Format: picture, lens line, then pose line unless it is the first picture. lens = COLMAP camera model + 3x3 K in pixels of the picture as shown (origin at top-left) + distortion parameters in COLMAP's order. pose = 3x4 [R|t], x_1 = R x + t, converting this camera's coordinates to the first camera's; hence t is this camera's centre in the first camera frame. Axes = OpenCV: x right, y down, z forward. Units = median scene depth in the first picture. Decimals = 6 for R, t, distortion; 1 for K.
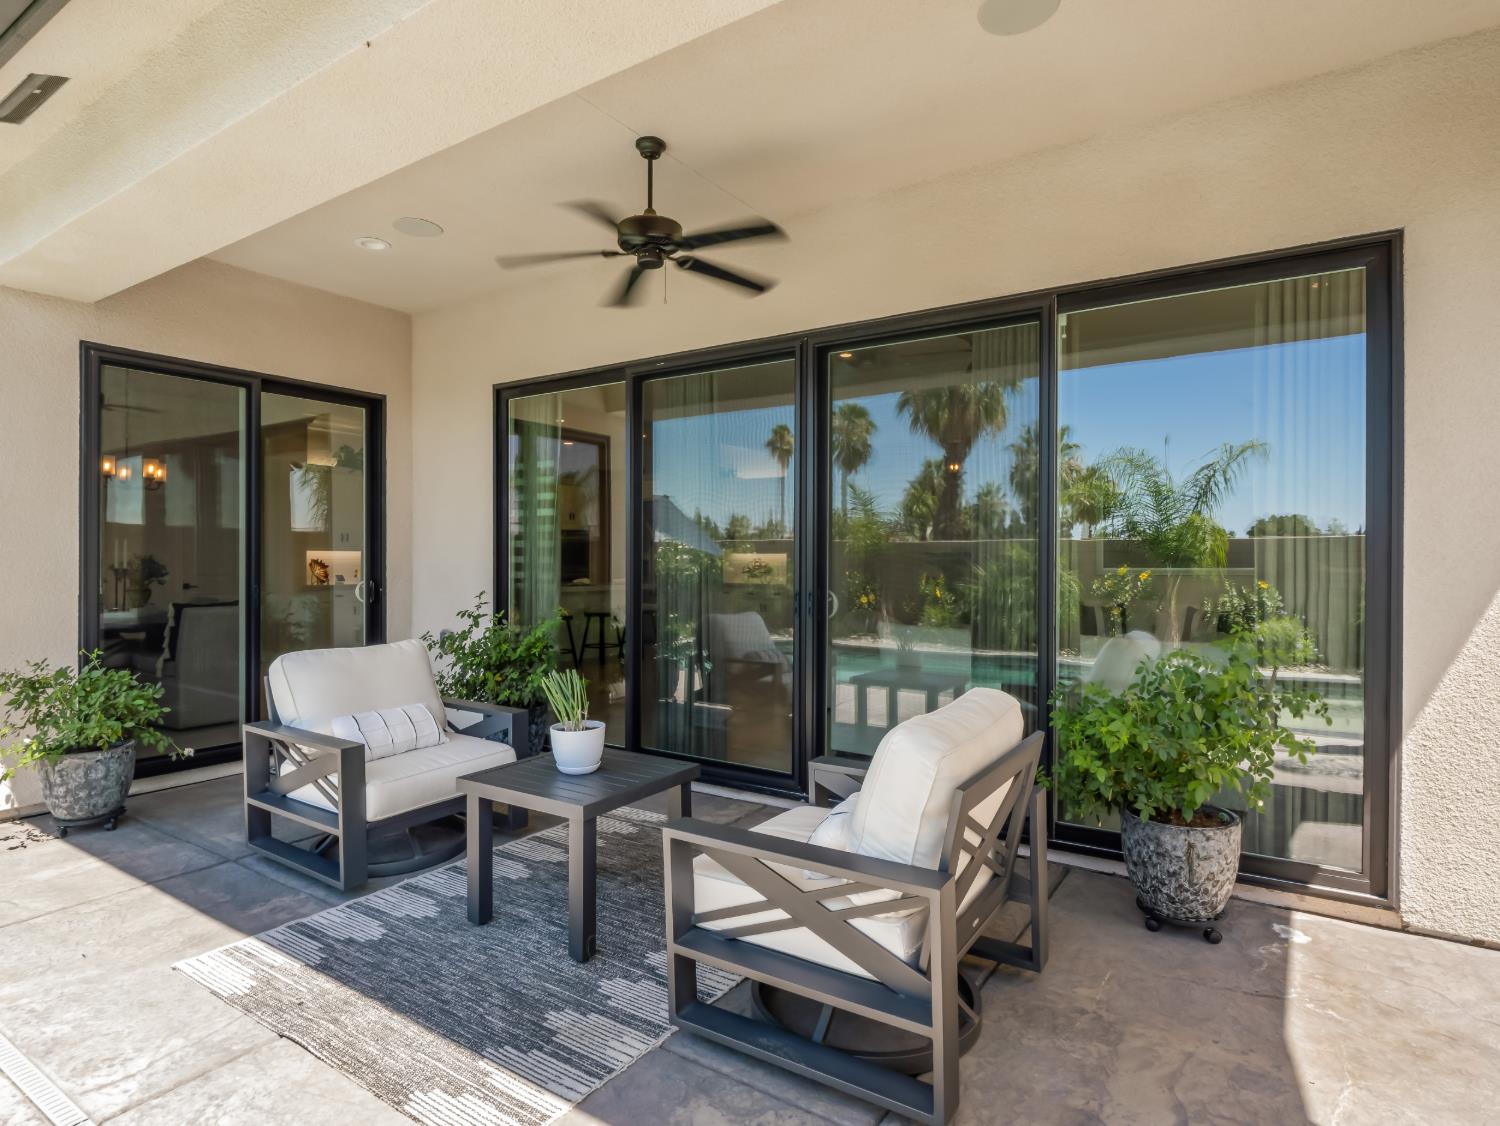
lens RADIAL K [[816.3, 0, 750.0], [0, 816.3, 563.0], [0, 0, 1]] dist [0.000020, -0.000195]
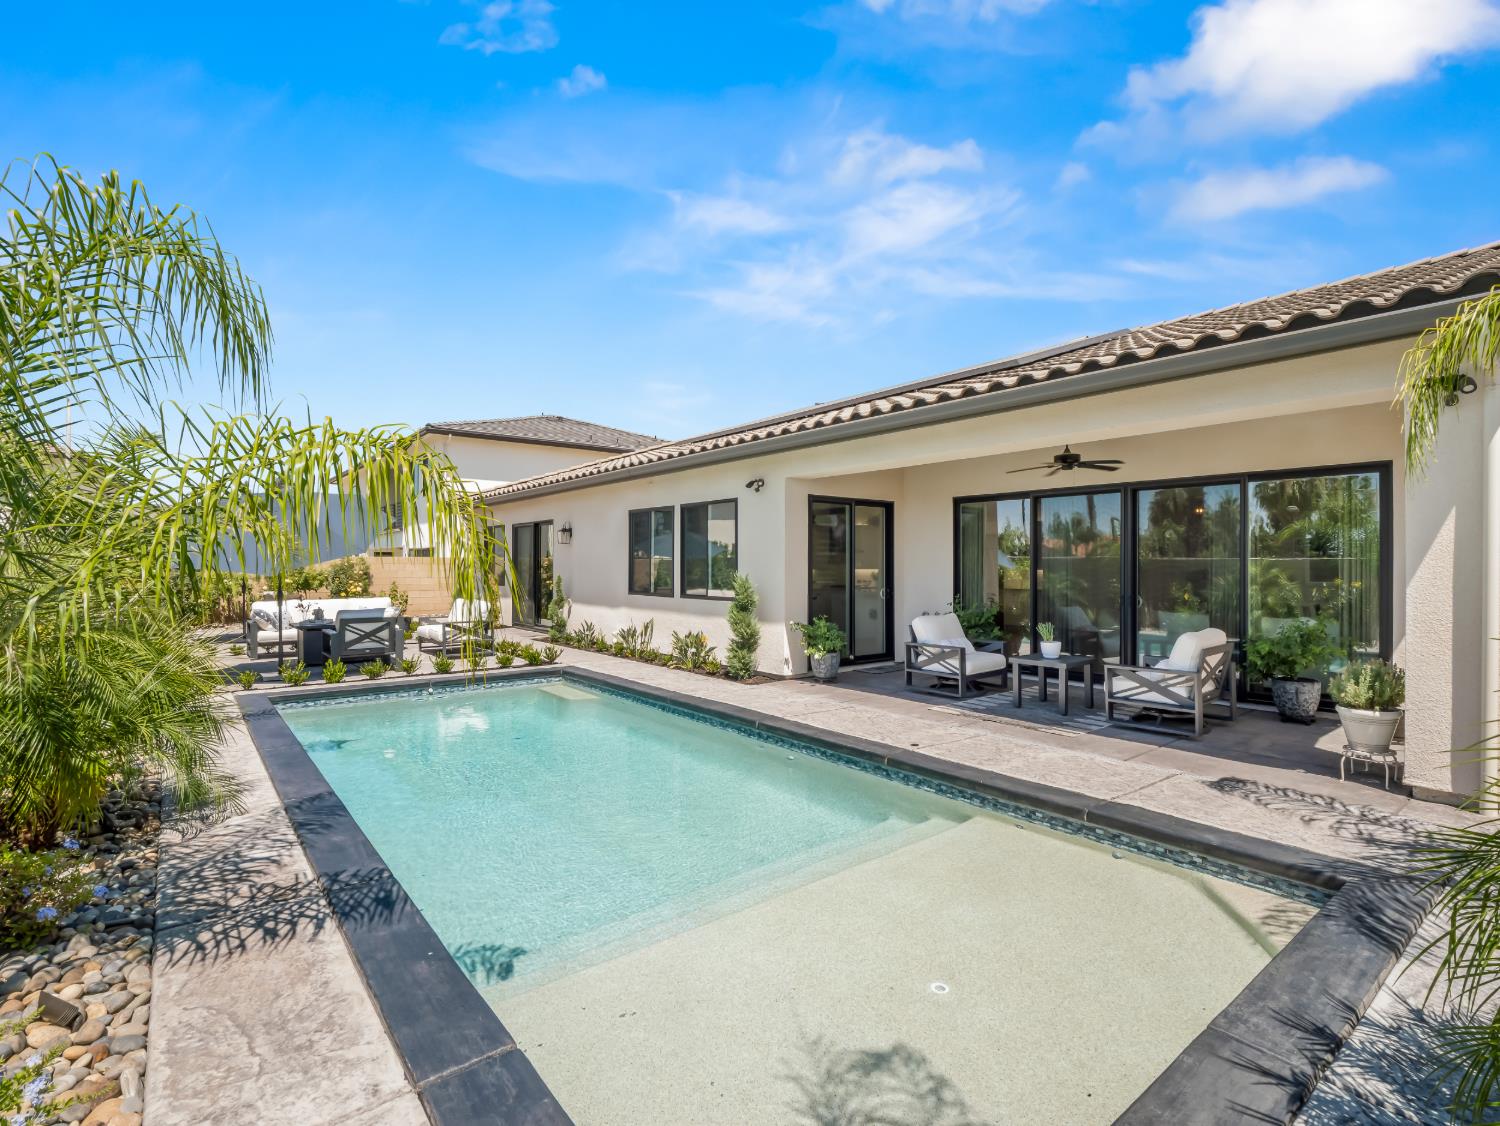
lens RADIAL K [[722.9, 0, 750.0], [0, 722.9, 563.0], [0, 0, 1]] dist [-0.001183, -0.000285]
pose [[0.952630, -0.001749, -0.304128, -0.482607], [0.000483, 0.999991, -0.004237, -0.074454], [0.304133, 0.003889, 0.952622, -1.886979]]
